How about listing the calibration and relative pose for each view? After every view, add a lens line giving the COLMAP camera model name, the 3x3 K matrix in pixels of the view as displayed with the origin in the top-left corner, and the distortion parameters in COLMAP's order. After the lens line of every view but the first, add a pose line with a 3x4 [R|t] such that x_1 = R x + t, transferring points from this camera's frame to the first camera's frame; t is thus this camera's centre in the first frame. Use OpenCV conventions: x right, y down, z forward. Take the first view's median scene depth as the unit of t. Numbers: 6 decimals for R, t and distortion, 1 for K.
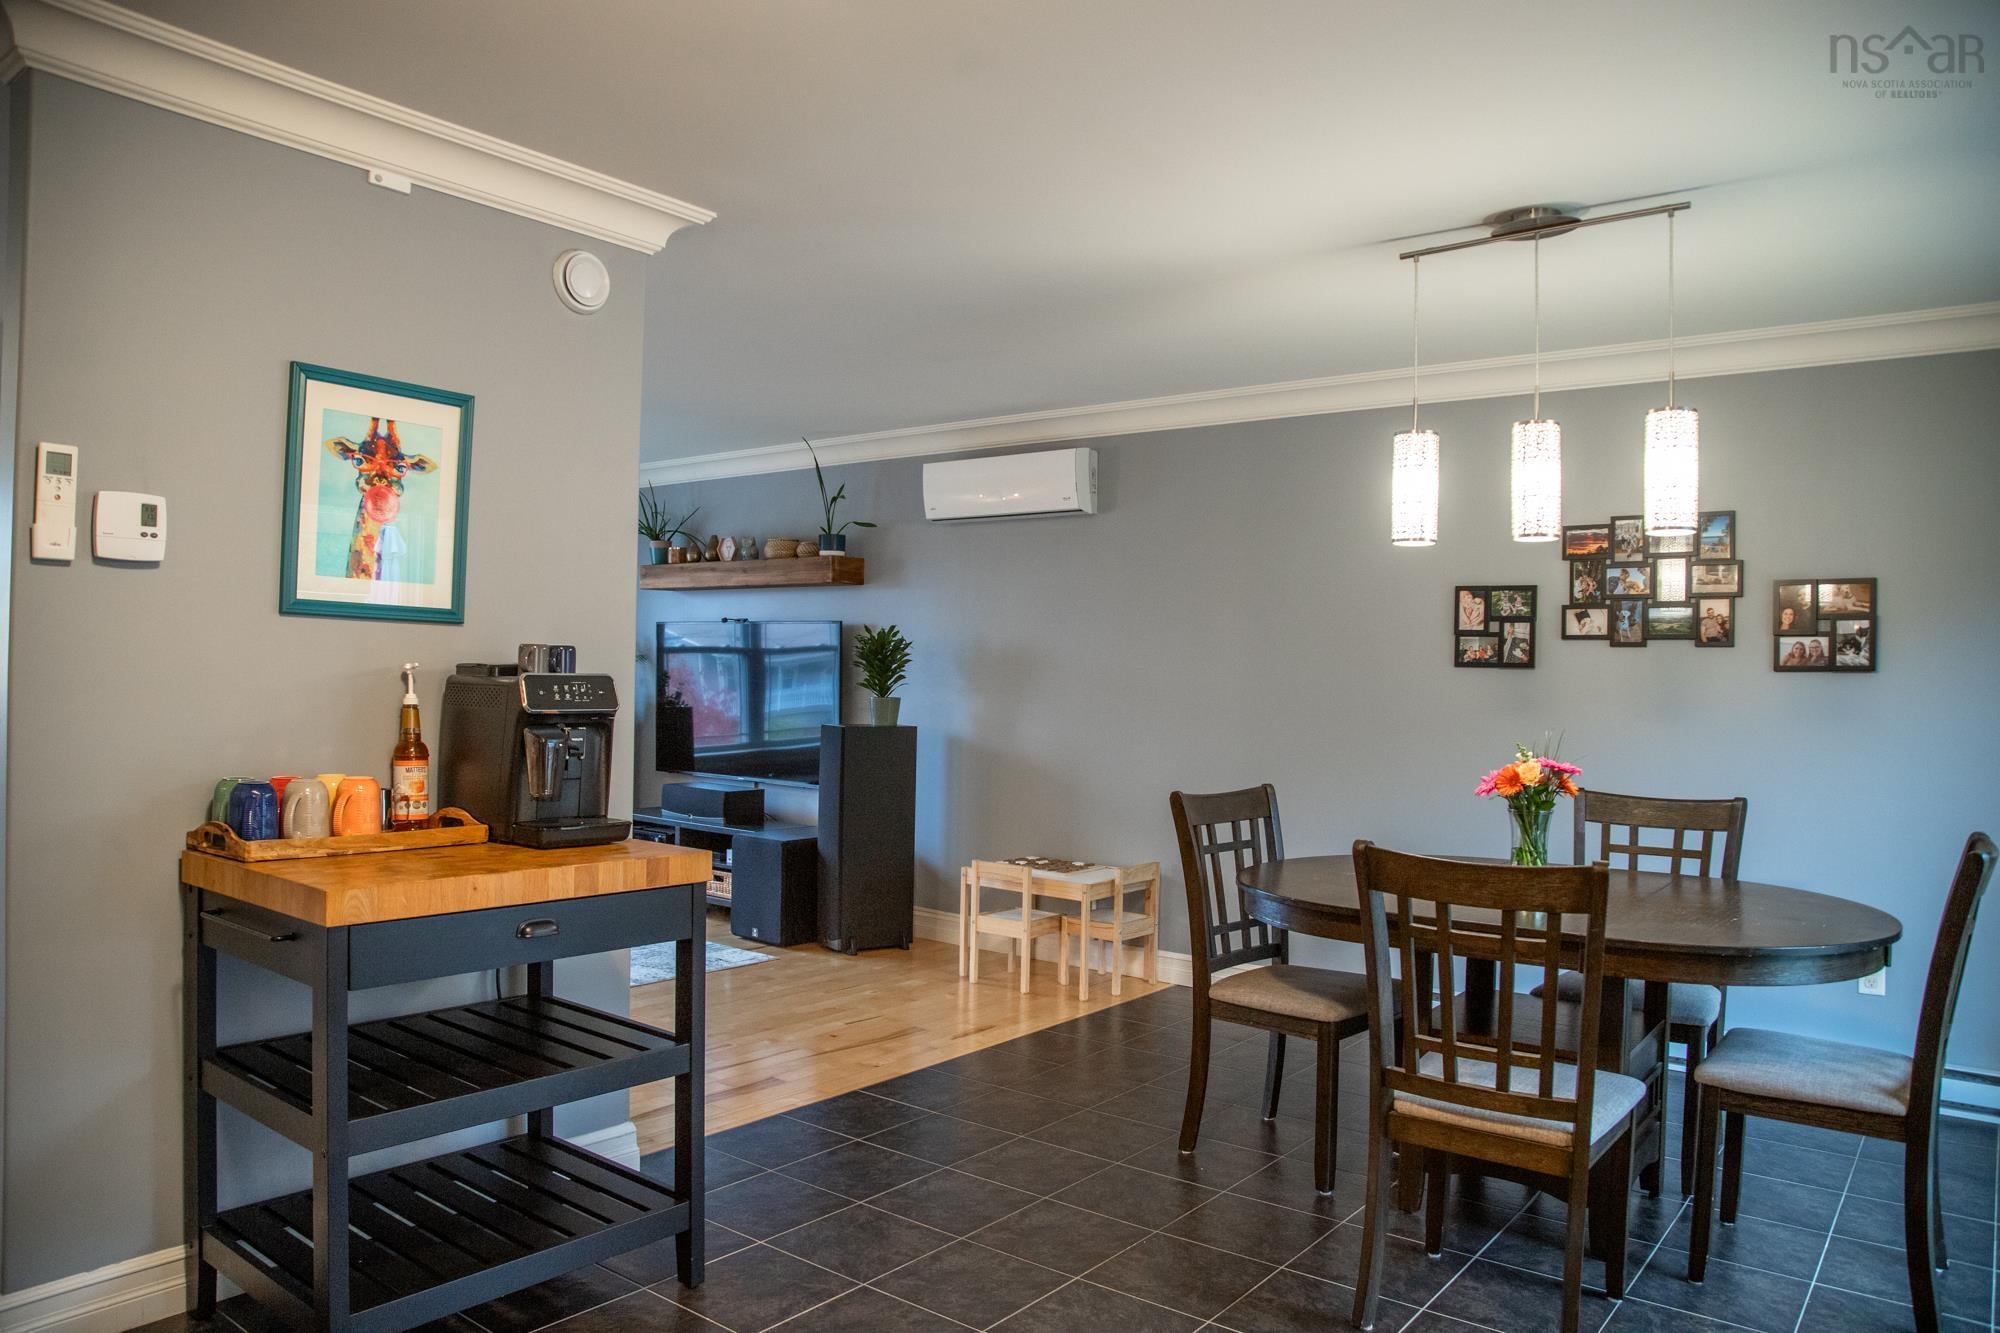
lens RADIAL K [[1381.5, 0, 1031.7], [0, 1381.5, 633.7], [0, 0, 1]] dist [-0.116653, 0.067566]
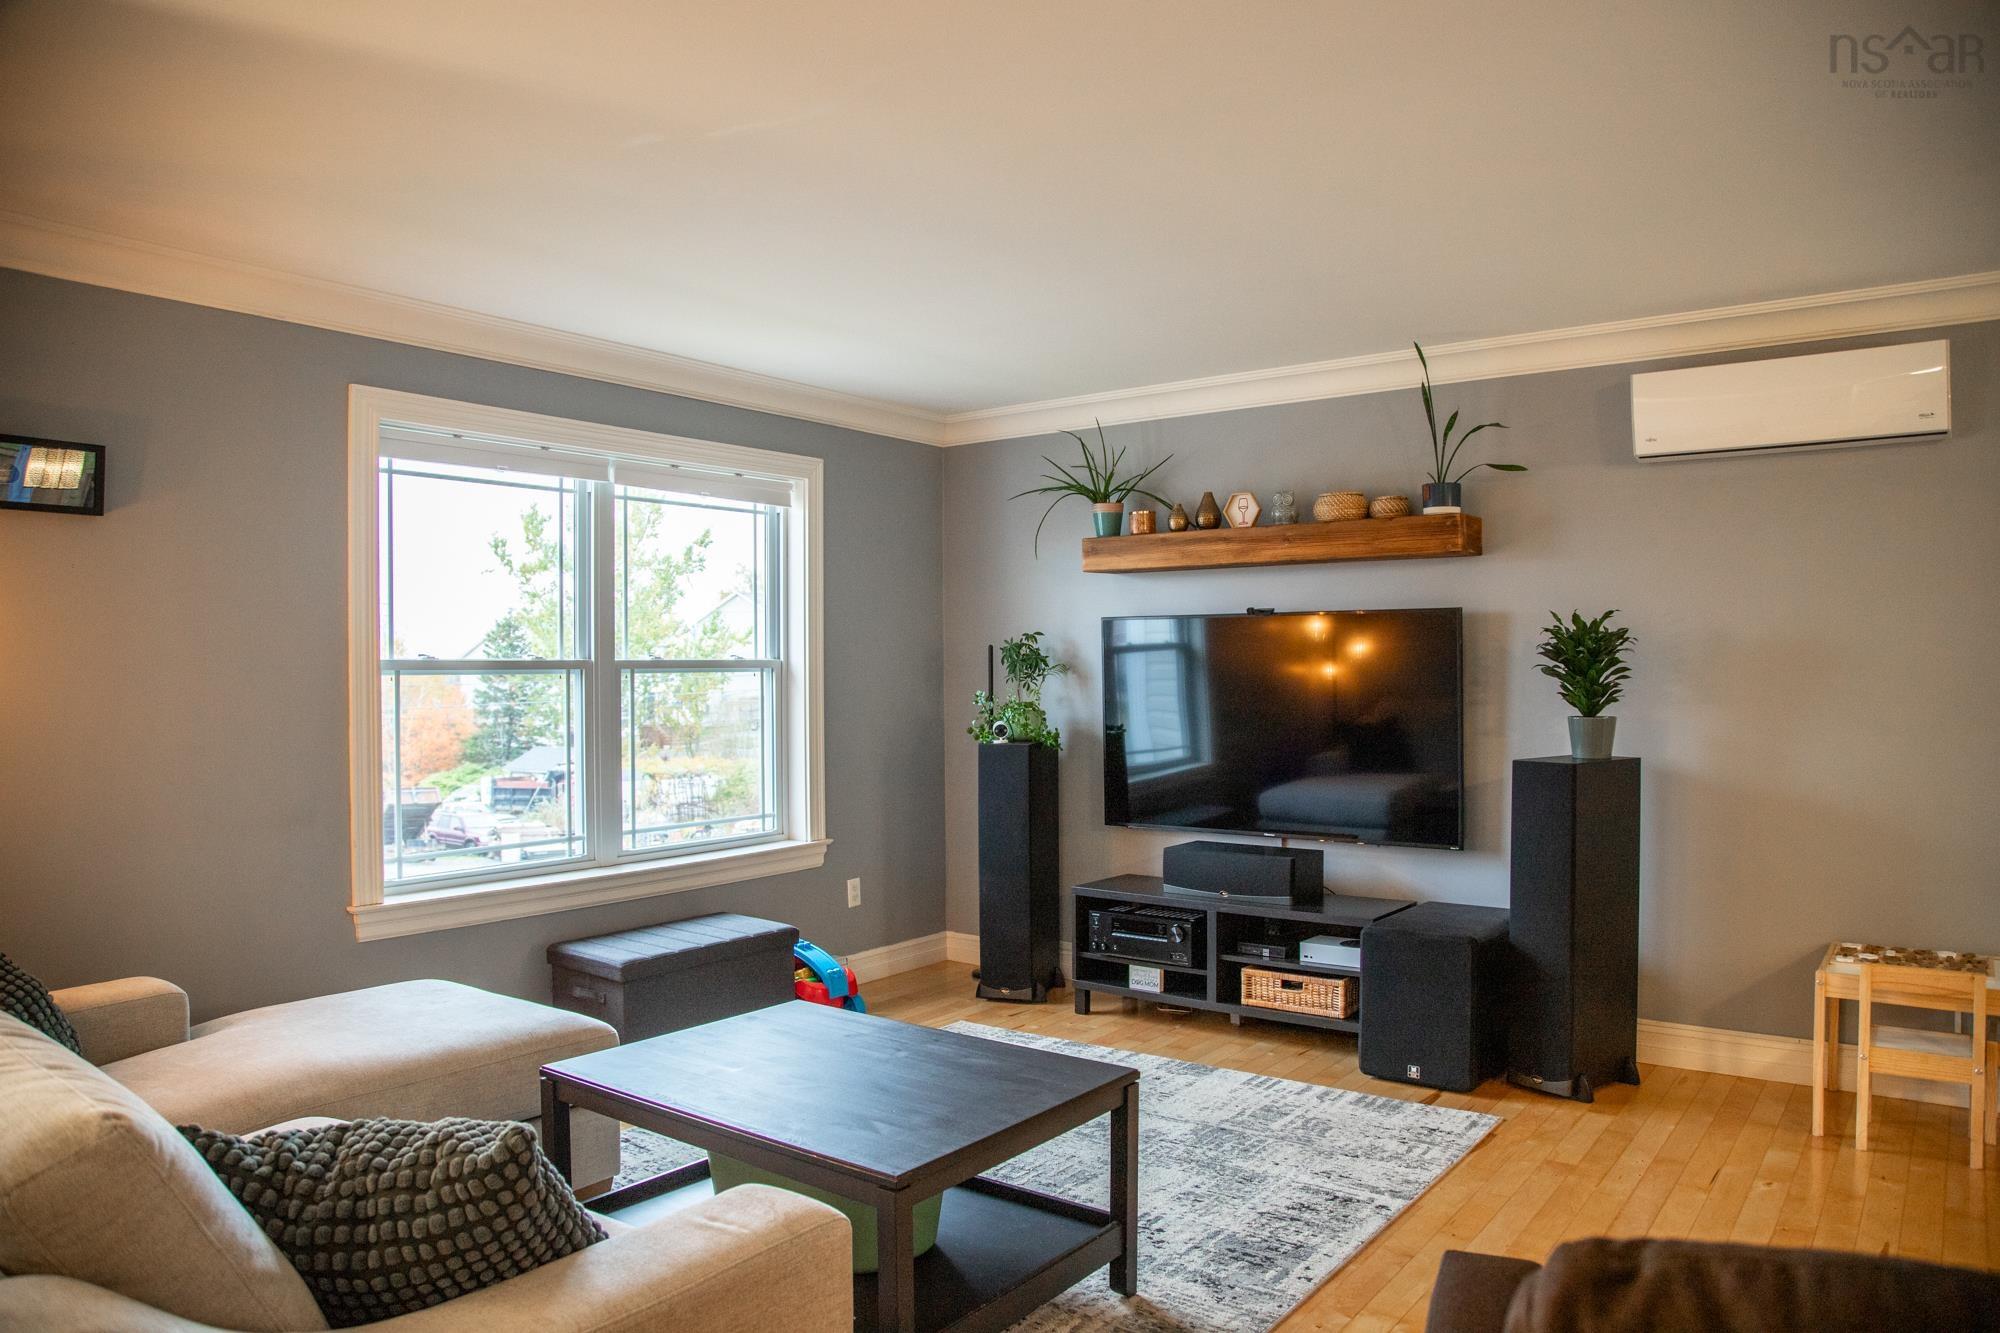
lens RADIAL K [[1381.5, 0, 1003.5], [0, 1381.5, 660.6], [0, 0, 1]] dist [-0.116653, 0.067566]
pose [[0.999330, -0.026350, 0.025393, -0.386401], [0.025843, 0.999464, 0.020089, -0.002469], [-0.025908, -0.019419, 0.999476, 0.317551]]
